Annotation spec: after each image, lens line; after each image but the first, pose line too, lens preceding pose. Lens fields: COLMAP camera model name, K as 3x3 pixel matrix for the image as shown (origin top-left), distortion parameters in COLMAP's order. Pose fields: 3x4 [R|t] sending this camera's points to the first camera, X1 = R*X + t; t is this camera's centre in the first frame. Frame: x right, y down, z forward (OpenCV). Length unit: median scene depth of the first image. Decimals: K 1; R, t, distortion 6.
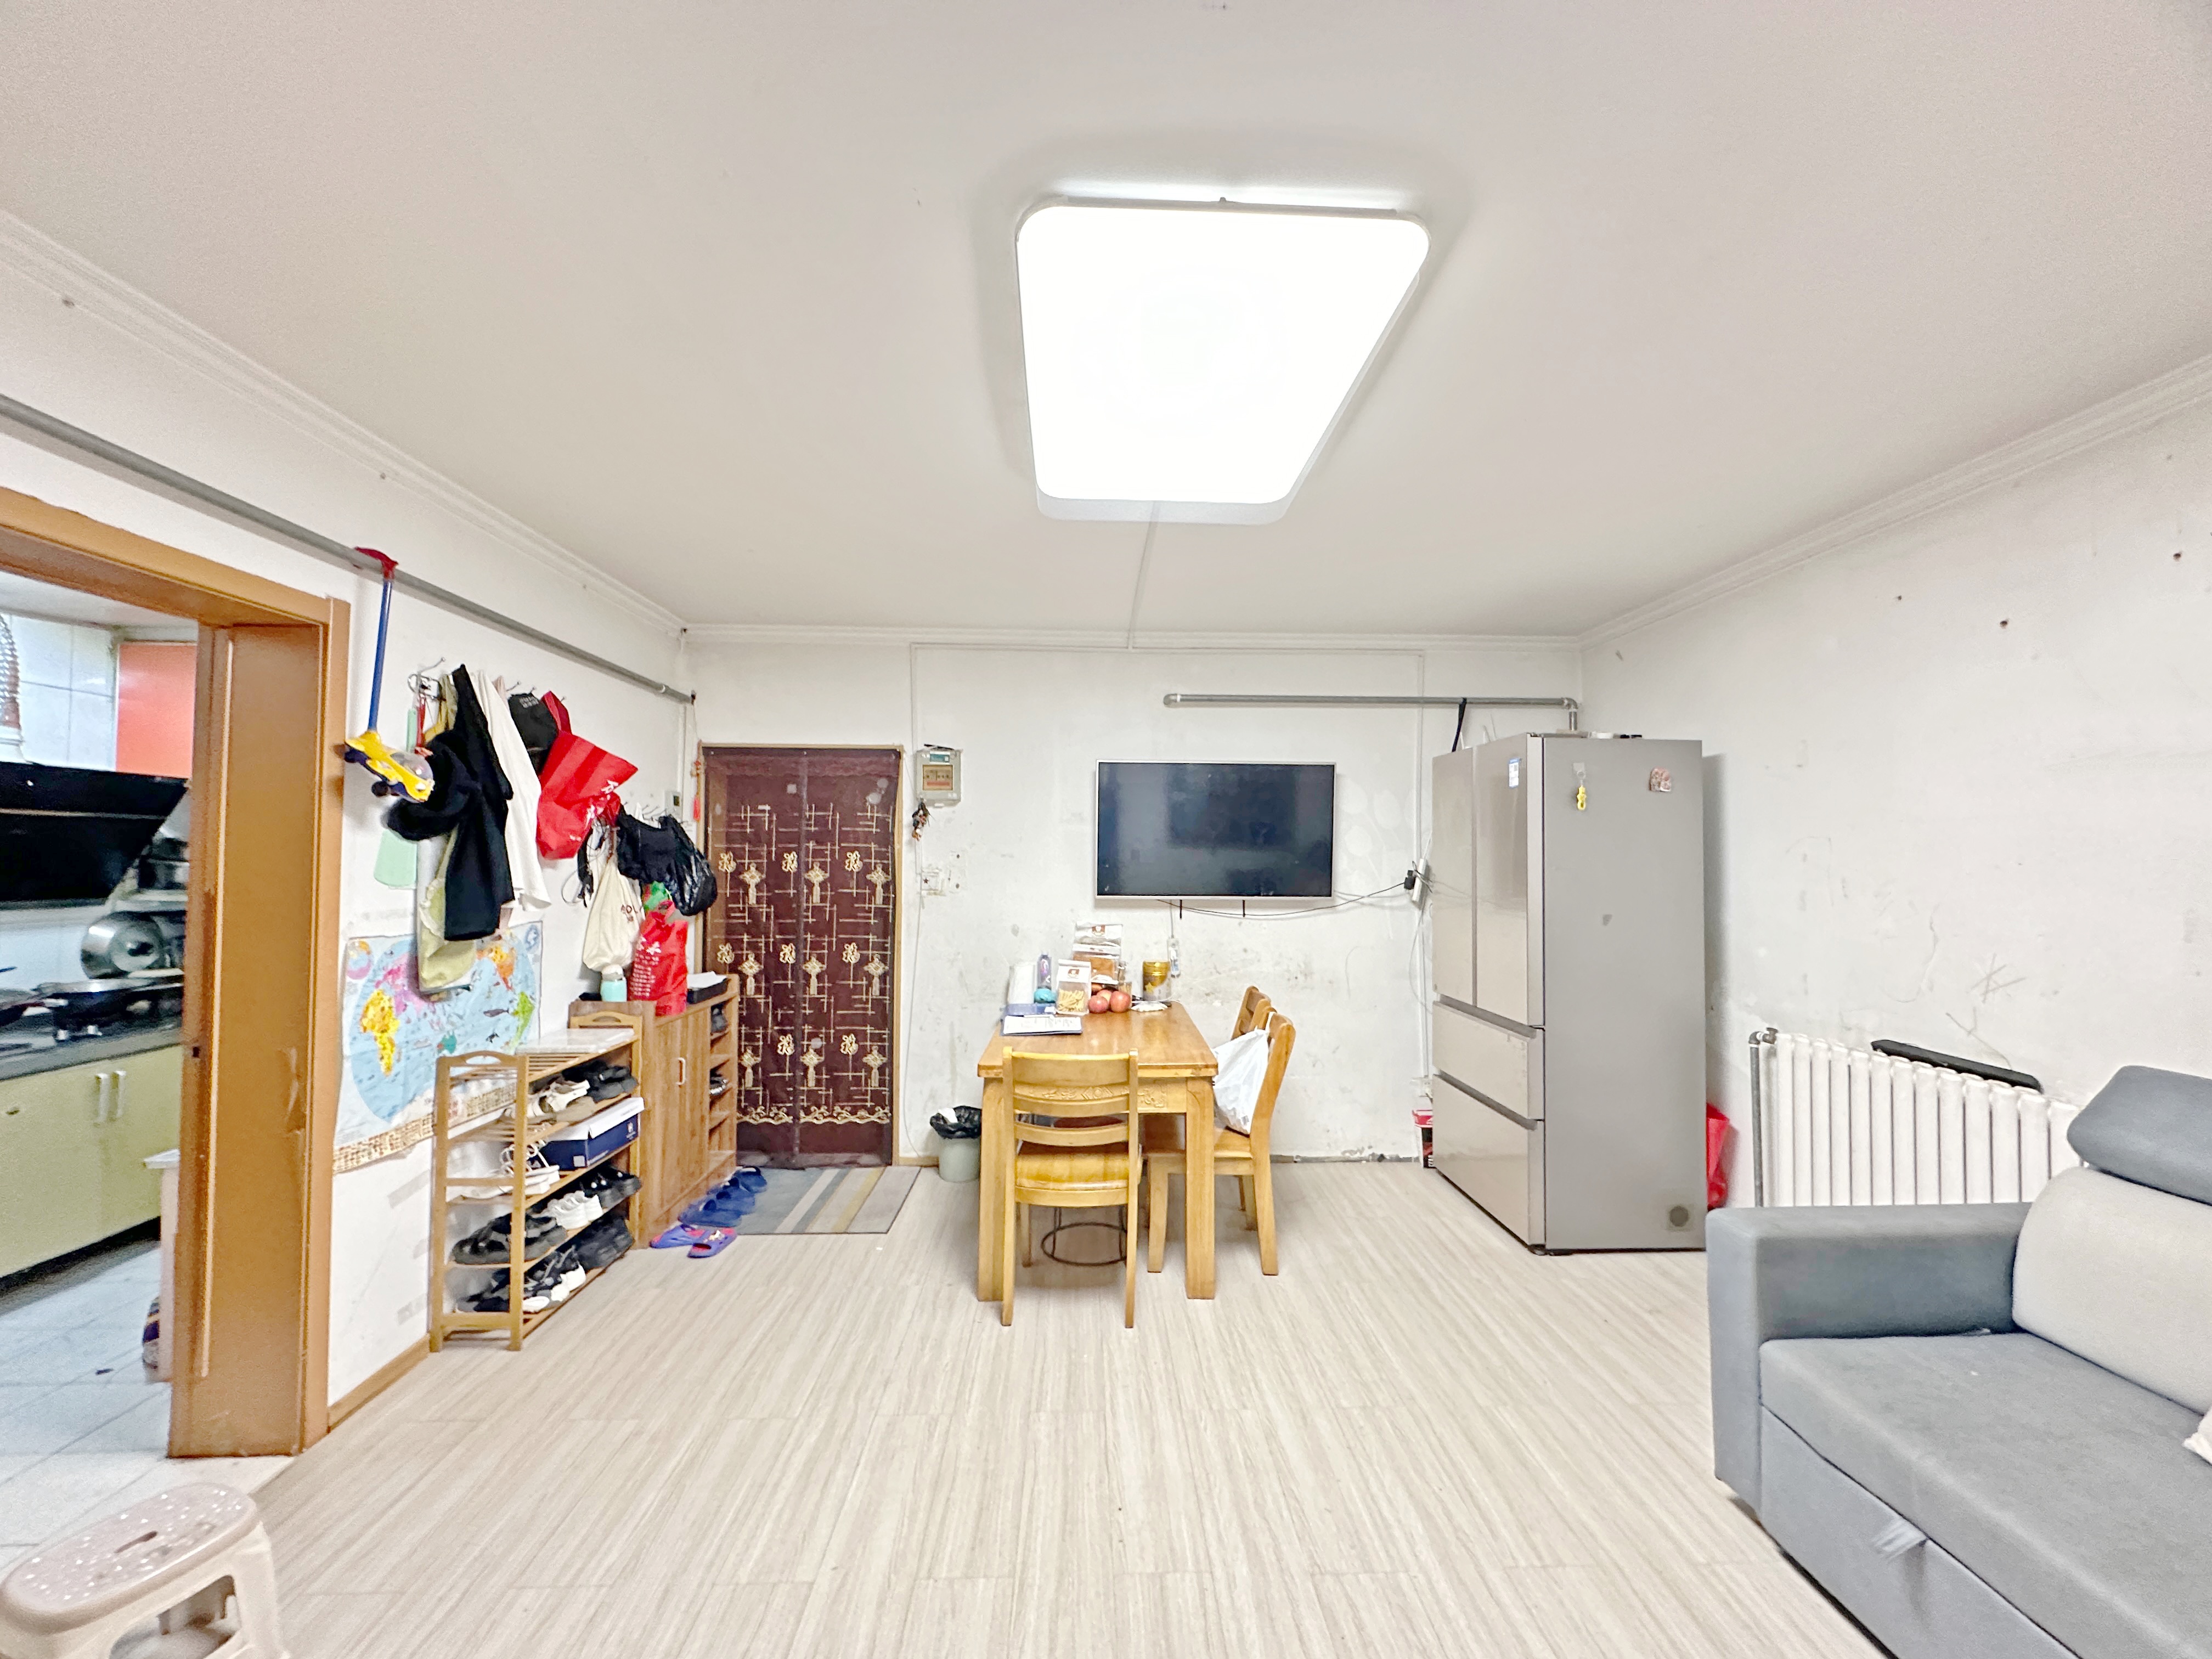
lens RADIAL K [[882.2, 0, 1115.5], [0, 882.2, 835.2], [0, 0, 1]] dist [-0.000641, 0.000234]
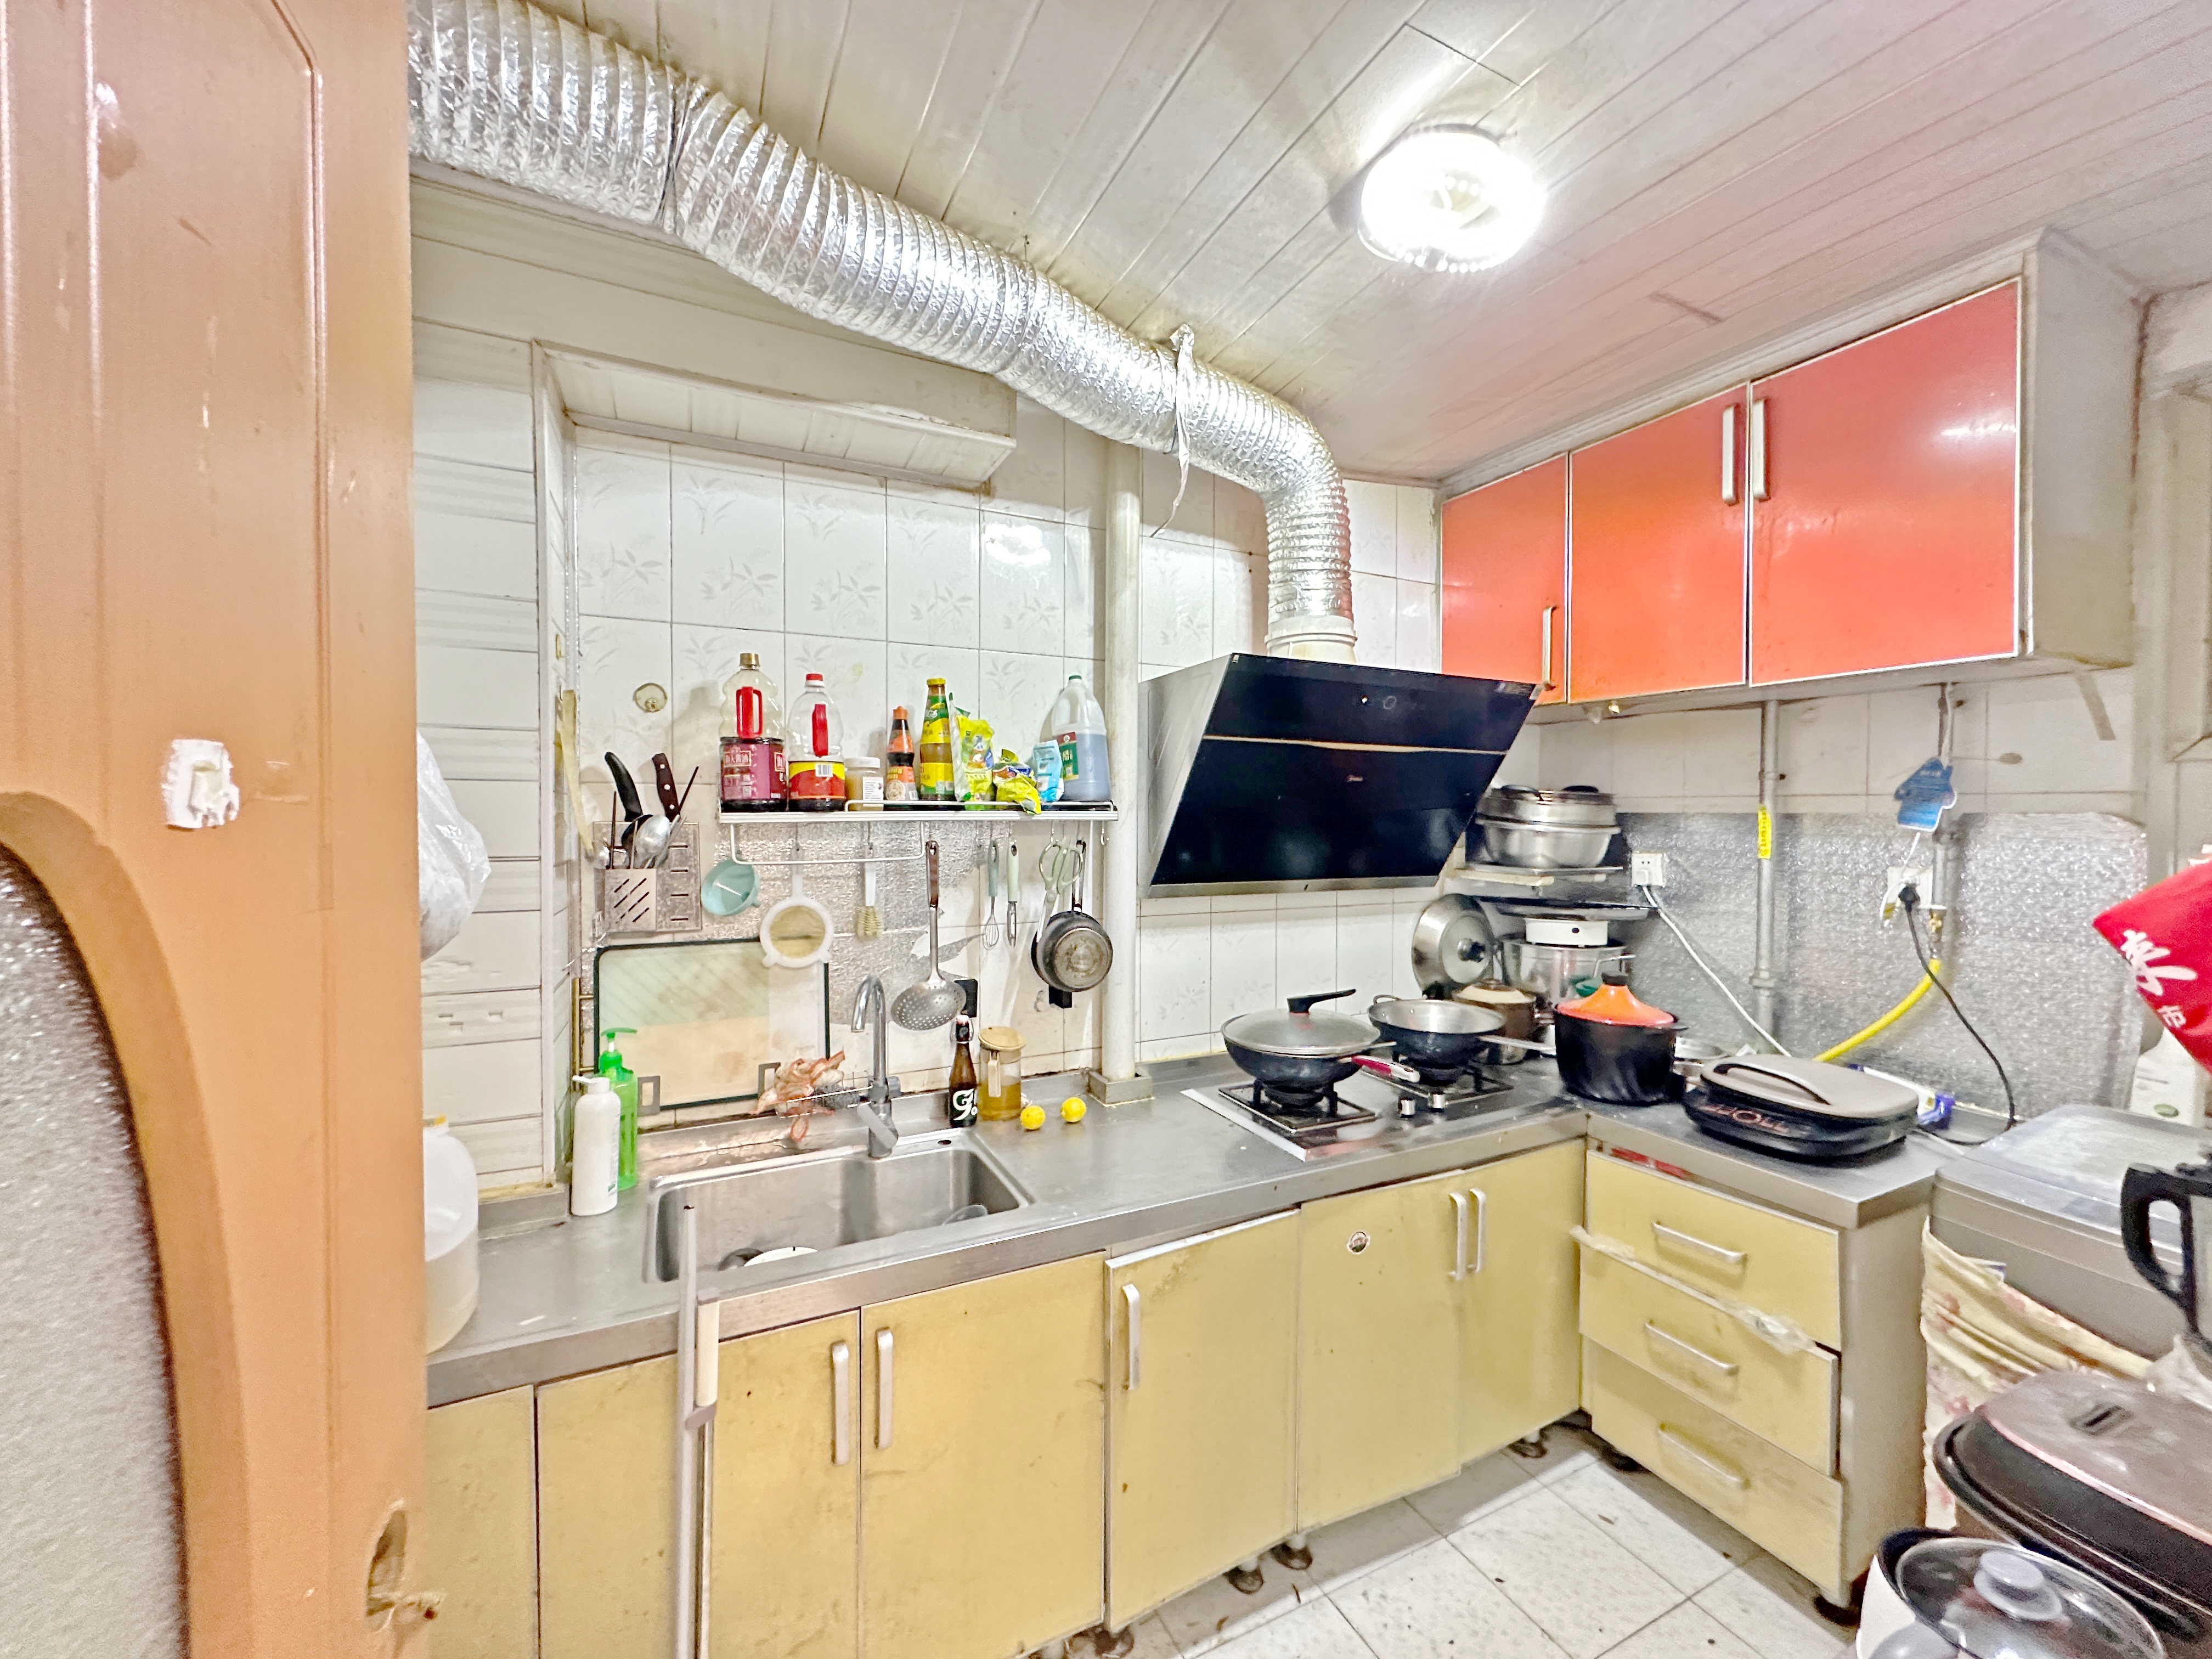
lens RADIAL K [[882.2, 0, 1115.4], [0, 882.2, 829.5], [0, 0, 1]] dist [-0.000641, 0.000234]
pose [[0.406885, 0.007162, -0.913452, -0.608191], [0.023683, 0.999550, 0.018387, 0.016499], [0.913173, -0.029114, 0.406532, 0.483950]]
